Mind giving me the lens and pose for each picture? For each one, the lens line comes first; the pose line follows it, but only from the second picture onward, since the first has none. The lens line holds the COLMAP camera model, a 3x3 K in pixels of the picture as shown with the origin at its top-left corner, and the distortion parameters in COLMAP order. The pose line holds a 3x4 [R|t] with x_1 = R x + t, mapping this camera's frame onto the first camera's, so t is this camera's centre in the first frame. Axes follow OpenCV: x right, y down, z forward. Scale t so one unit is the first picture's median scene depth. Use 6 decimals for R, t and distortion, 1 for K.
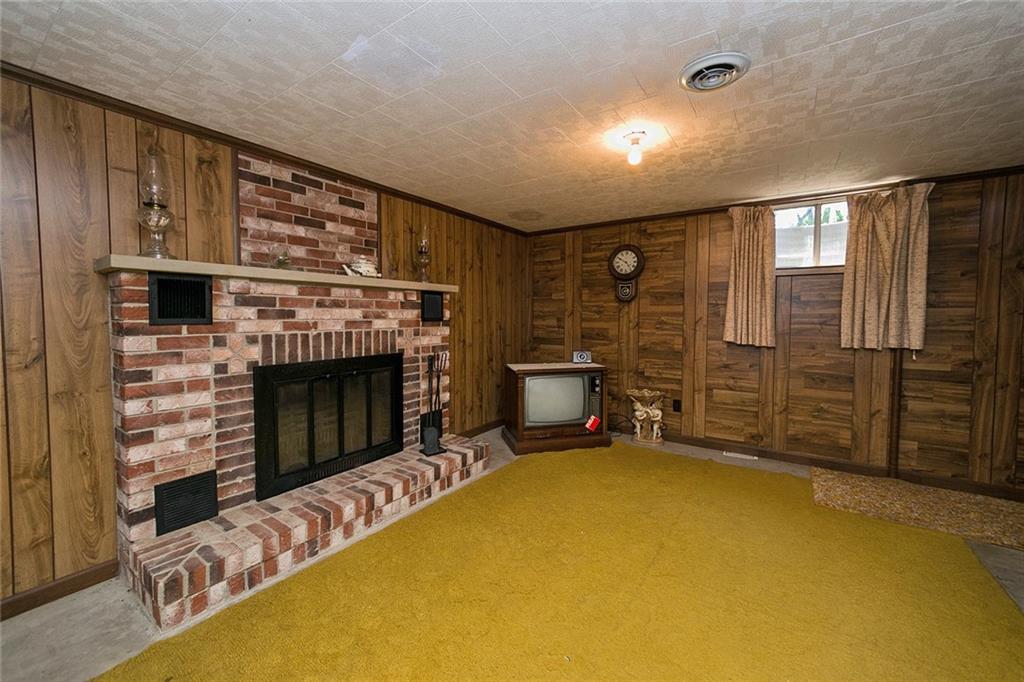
lens RADIAL K [[399.1, 0, 518.0], [0, 399.1, 336.2], [0, 0, 1]] dist [0.002646, -0.000346]
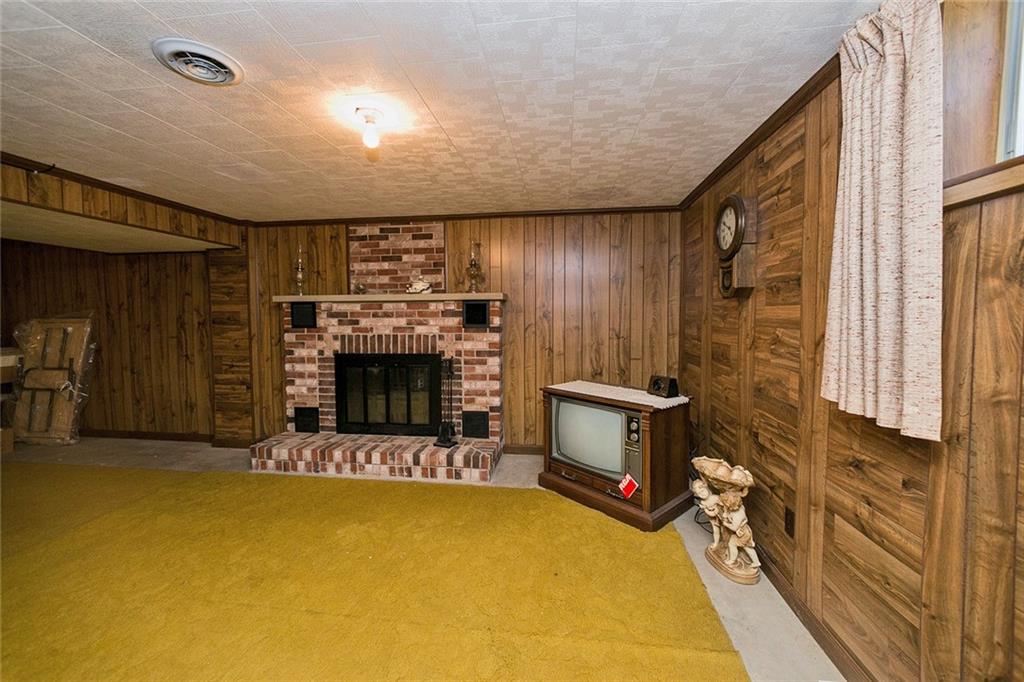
lens RADIAL K [[399.1, 0, 517.0], [0, 399.1, 335.8], [0, 0, 1]] dist [0.002646, -0.000346]
pose [[0.454317, 0.042914, -0.889806, 0.979585], [-0.038311, 0.998856, 0.028612, -0.062687], [0.890016, 0.021091, 0.455441, 0.748598]]
